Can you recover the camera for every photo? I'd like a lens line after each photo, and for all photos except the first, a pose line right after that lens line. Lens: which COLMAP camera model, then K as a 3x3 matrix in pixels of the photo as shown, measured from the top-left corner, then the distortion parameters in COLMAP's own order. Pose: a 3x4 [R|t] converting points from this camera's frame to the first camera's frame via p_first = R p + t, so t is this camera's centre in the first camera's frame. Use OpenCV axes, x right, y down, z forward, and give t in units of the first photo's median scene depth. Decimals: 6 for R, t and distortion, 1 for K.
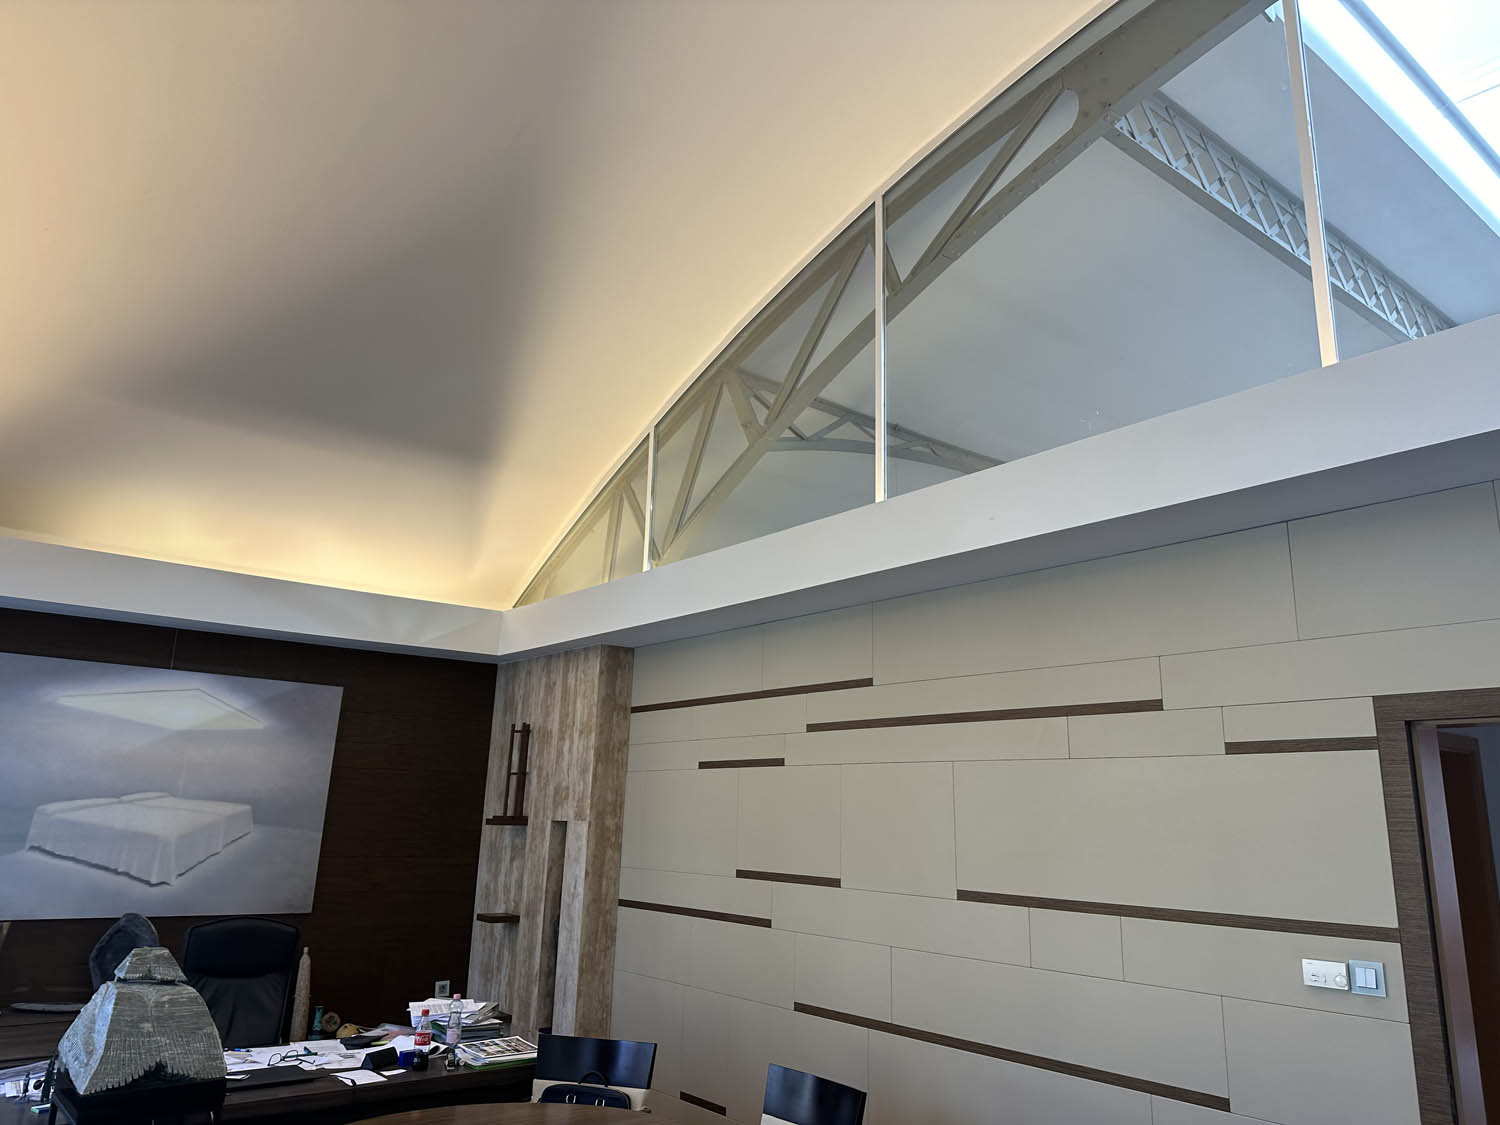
lens RADIAL K [[1051.6, 0, 745.6], [0, 1051.6, 568.9], [0, 0, 1]] dist [-0.007896, 0.002375]
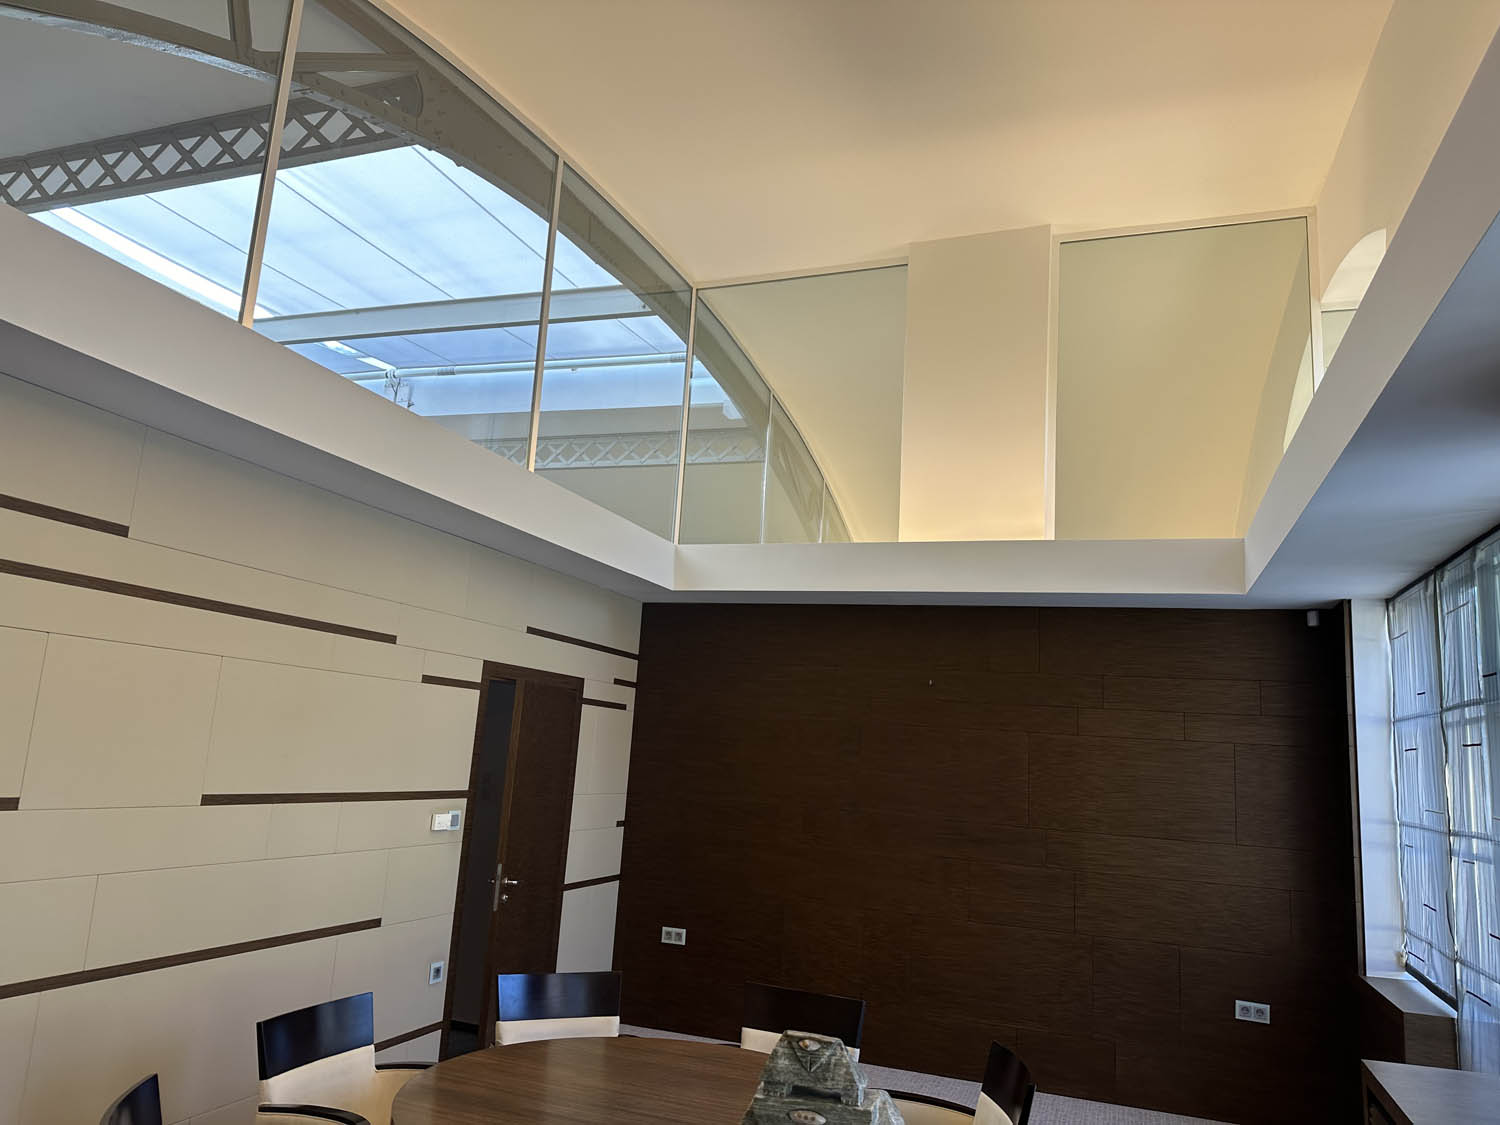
lens RADIAL K [[1051.6, 0, 747.2], [0, 1051.6, 556.4], [0, 0, 1]] dist [-0.007896, 0.002375]
pose [[-0.505783, 0.098410, 0.857029, -1.123527], [-0.273531, 0.923913, -0.267517, 0.308896], [-0.818147, -0.369729, -0.440382, 1.471483]]
